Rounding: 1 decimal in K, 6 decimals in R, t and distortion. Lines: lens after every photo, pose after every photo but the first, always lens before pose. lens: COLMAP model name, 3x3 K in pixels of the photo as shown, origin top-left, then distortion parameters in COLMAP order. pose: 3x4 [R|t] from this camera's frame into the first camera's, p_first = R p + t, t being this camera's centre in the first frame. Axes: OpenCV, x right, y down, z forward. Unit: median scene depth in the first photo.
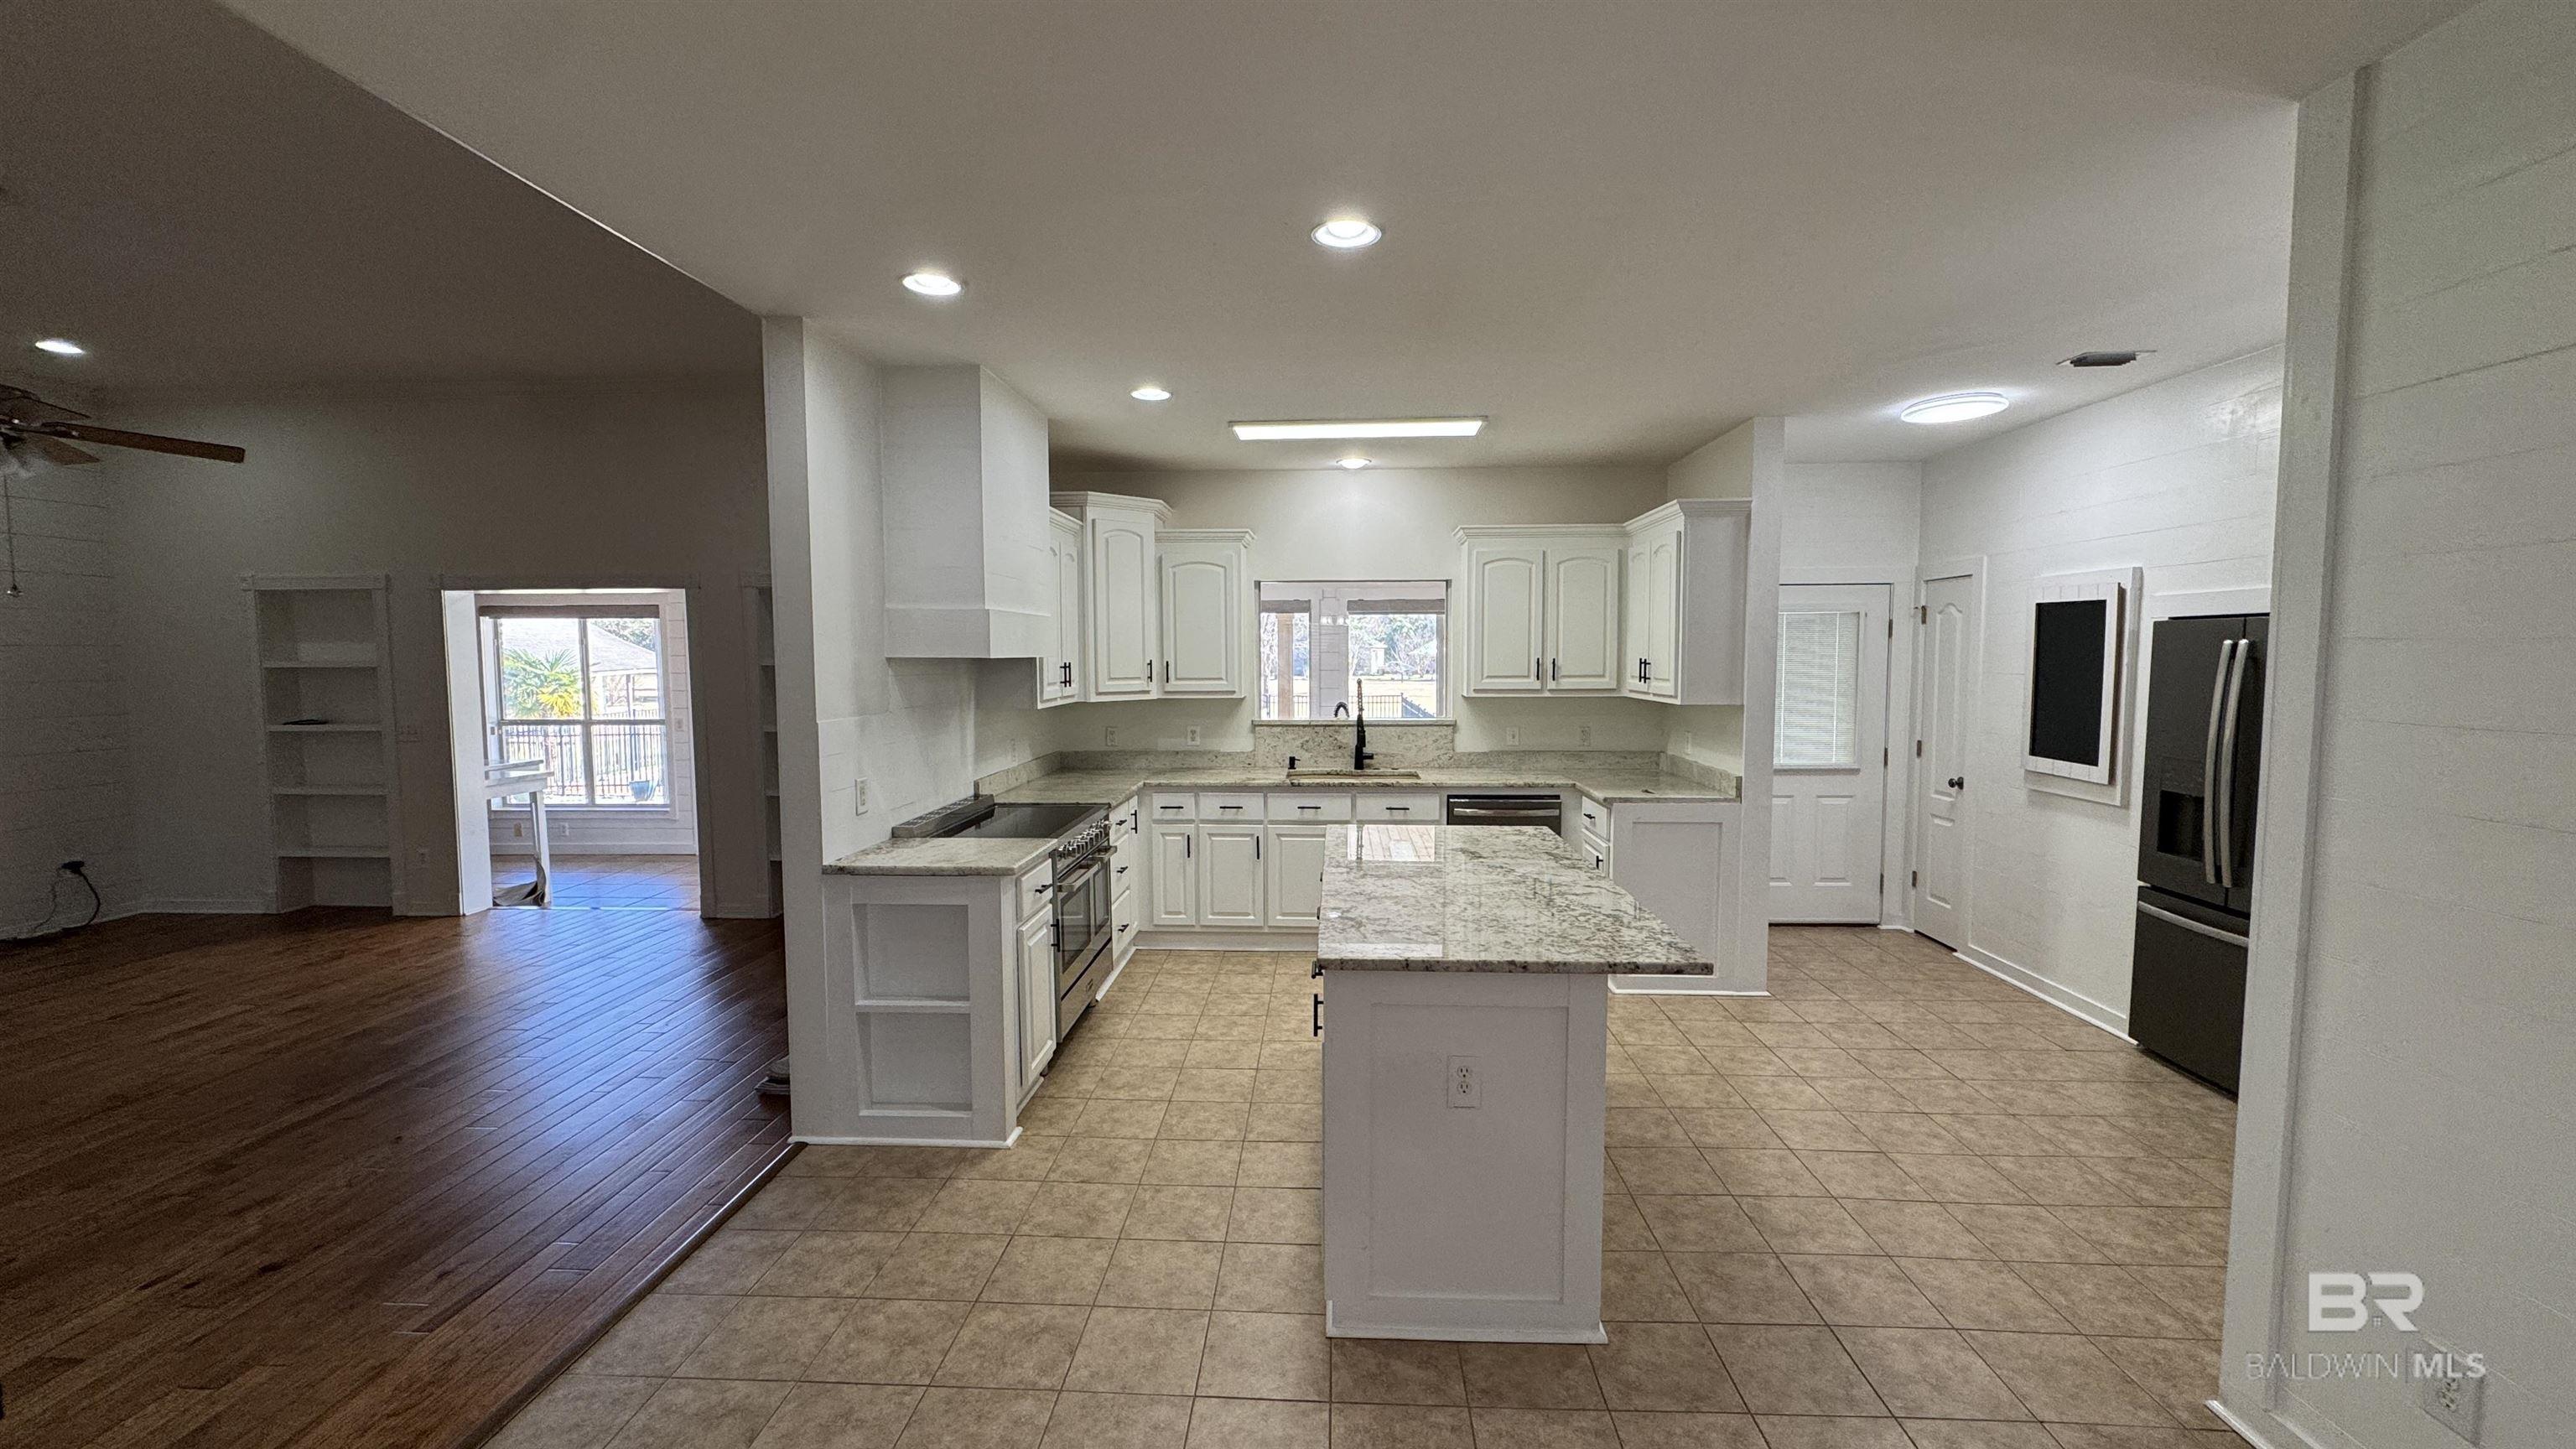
lens RADIAL K [[1020.7, 0, 1294.0], [0, 1020.7, 730.2], [0, 0, 1]] dist [-0.003743, 0.000311]
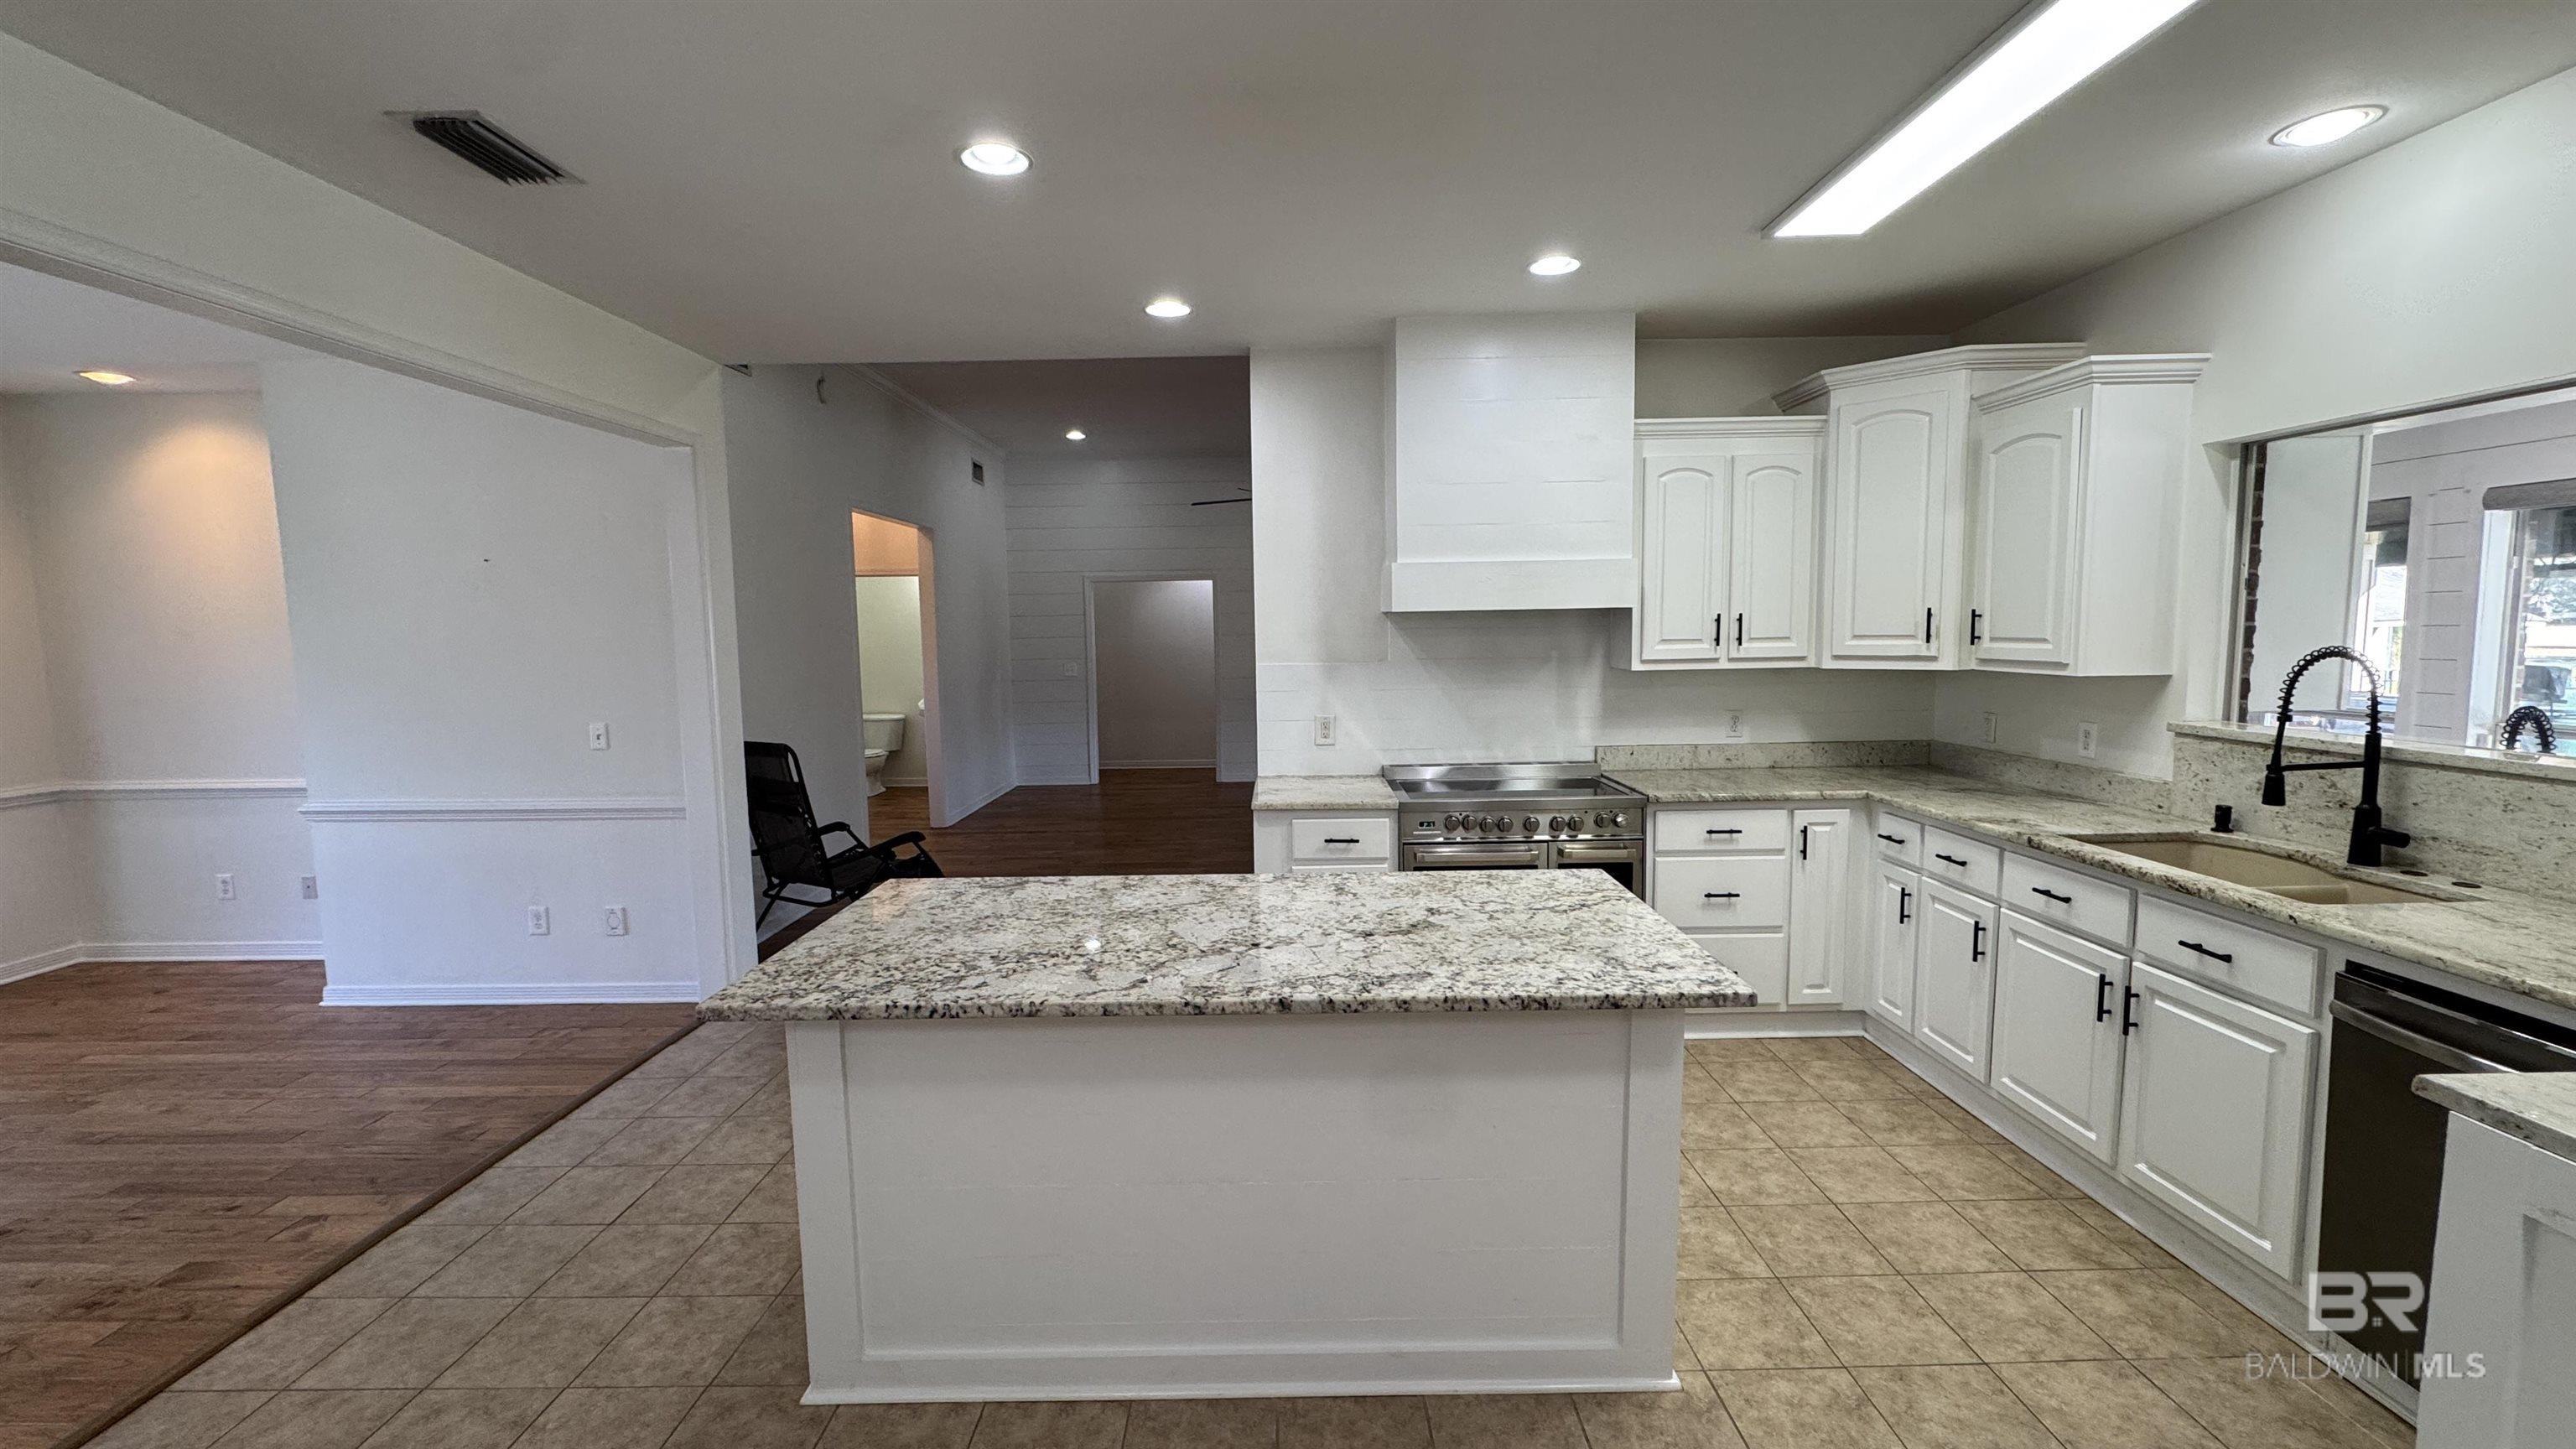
lens RADIAL K [[1020.7, 0, 1283.1], [0, 1020.7, 725.0], [0, 0, 1]] dist [-0.003743, 0.000311]
pose [[0.045812, 0.100954, -0.993836, 0.678326], [-0.058281, 0.993456, 0.098229, -0.049562], [0.997249, 0.053421, 0.051396, 0.801058]]
